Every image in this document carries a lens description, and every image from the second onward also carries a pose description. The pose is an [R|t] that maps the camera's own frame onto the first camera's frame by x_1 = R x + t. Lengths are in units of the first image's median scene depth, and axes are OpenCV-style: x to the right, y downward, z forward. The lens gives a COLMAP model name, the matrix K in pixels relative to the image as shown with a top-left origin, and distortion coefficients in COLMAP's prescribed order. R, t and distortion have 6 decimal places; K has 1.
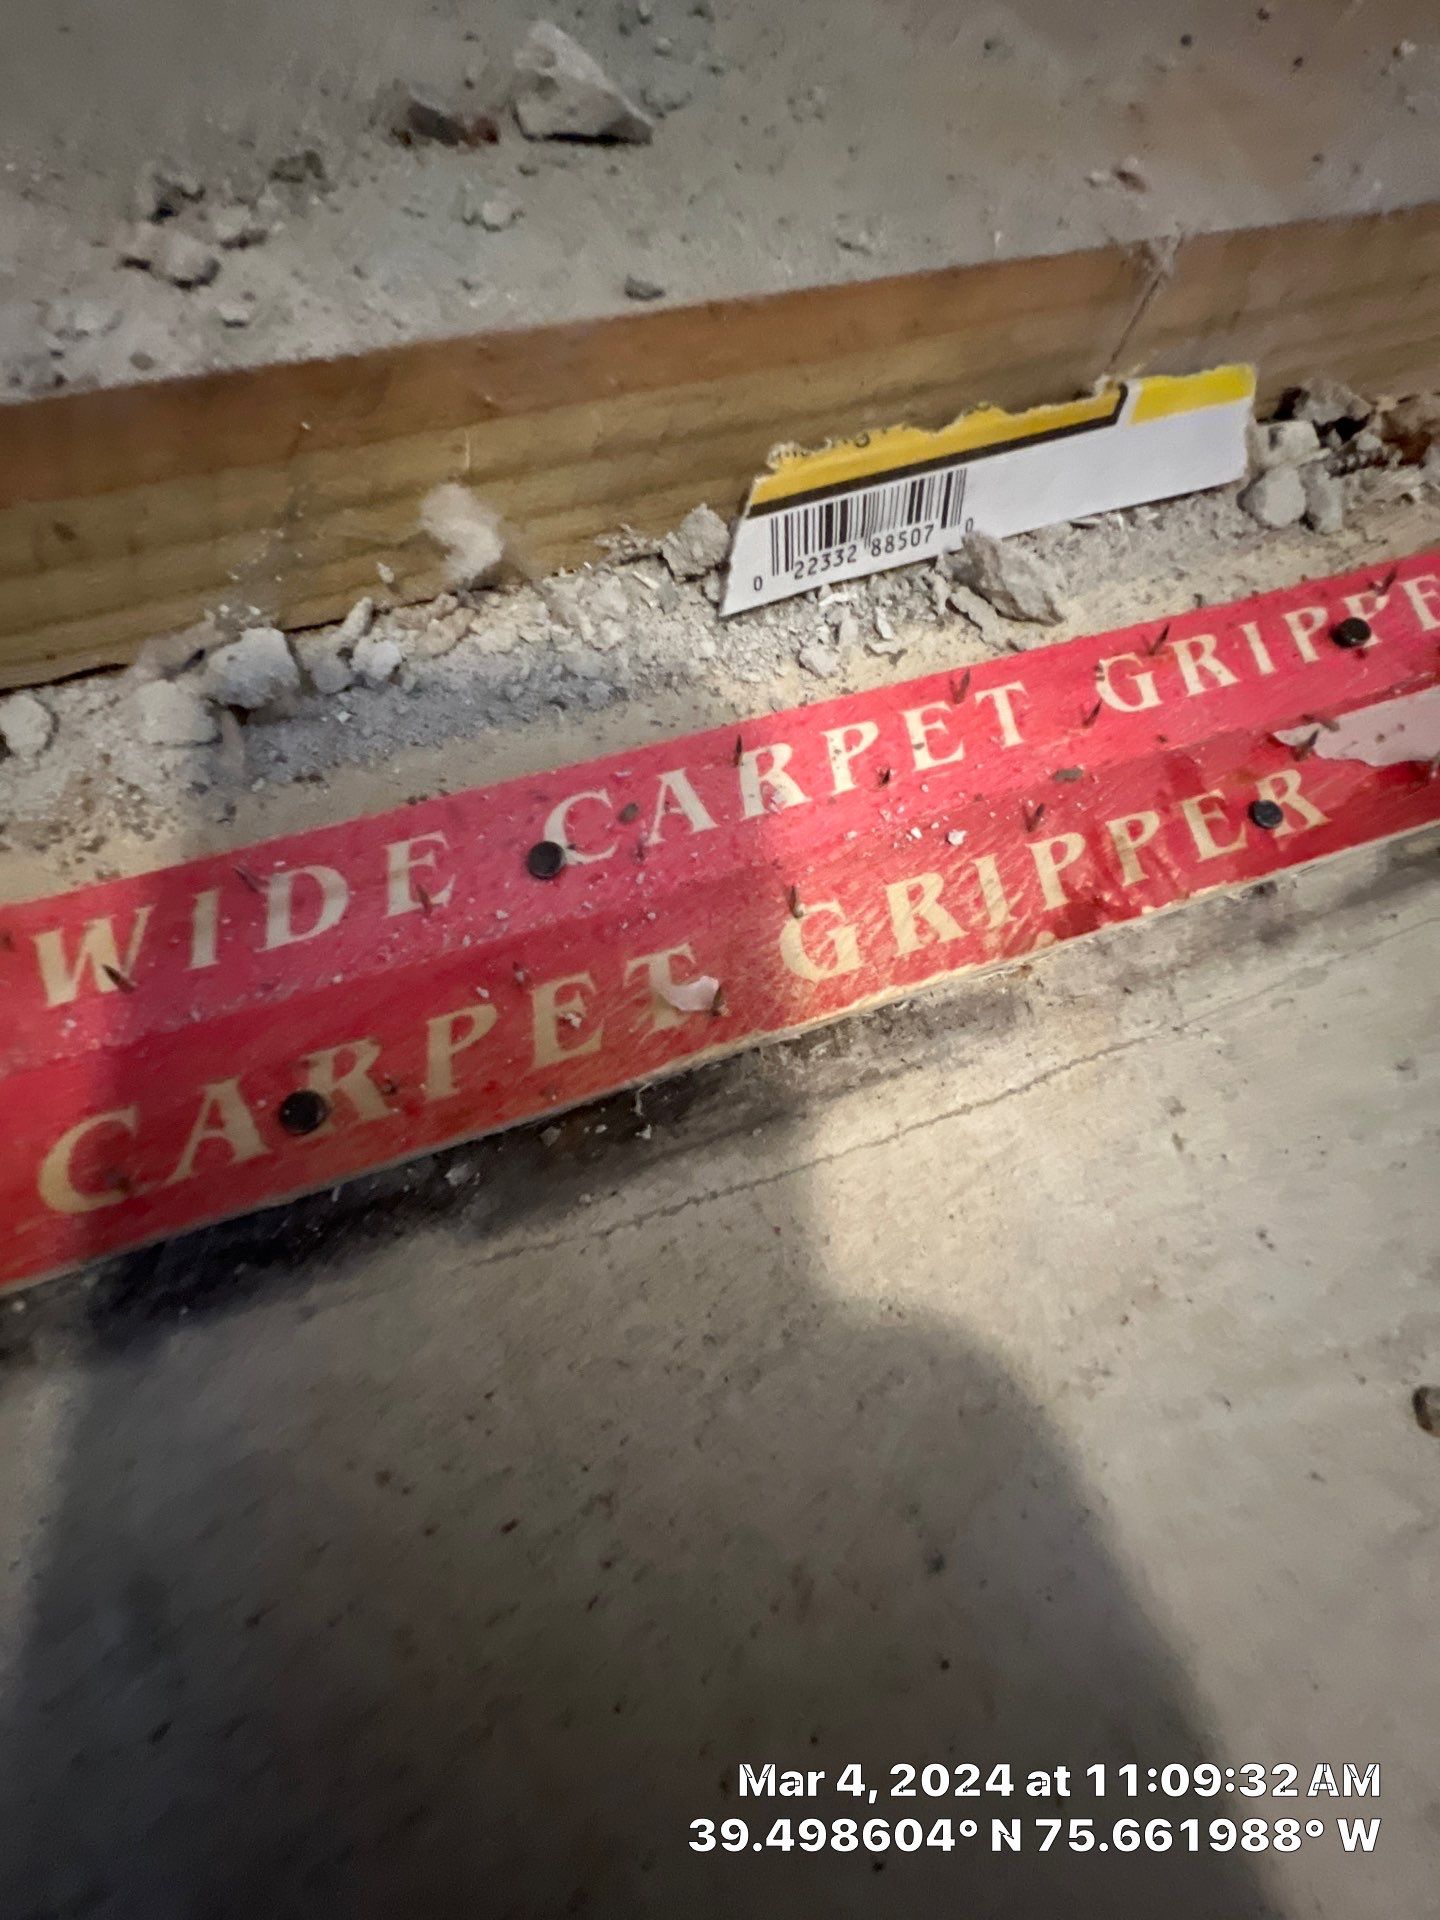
lens RADIAL K [[783.2, 0, 730.5], [0, 783.2, 954.8], [0, 0, 1]] dist [-0.001993, 0.000279]
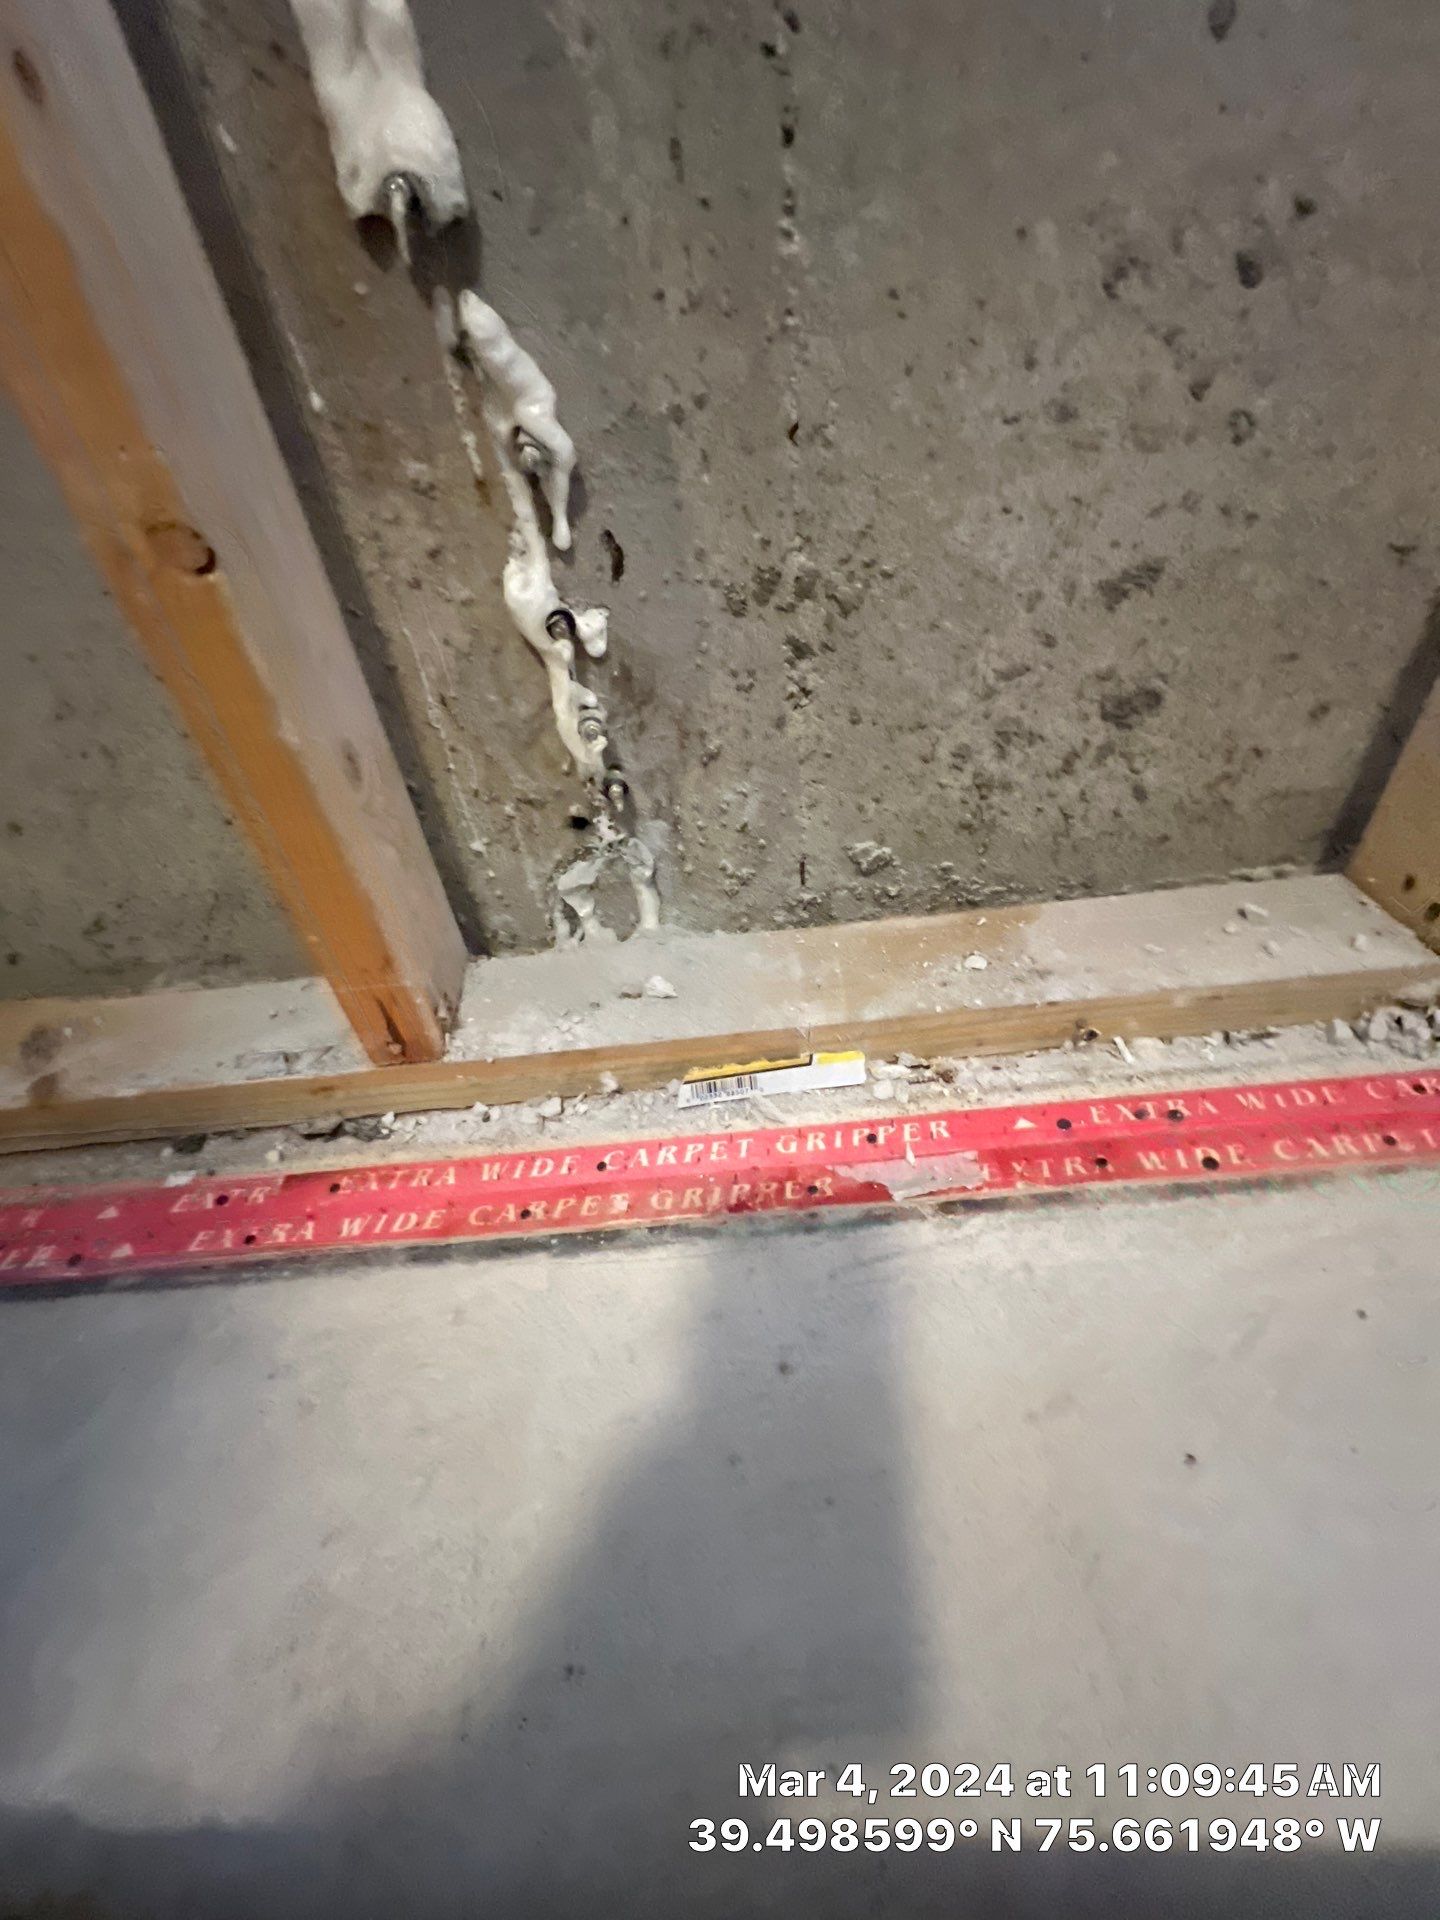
lens RADIAL K [[783.2, 0, 730.5], [0, 783.2, 954.8], [0, 0, 1]] dist [-0.001993, 0.000279]
pose [[0.942393, 0.059937, -0.329093, 1.396198], [-0.216037, 0.860173, -0.461985, 0.556302], [0.255387, 0.506468, 0.823570, -2.249388]]
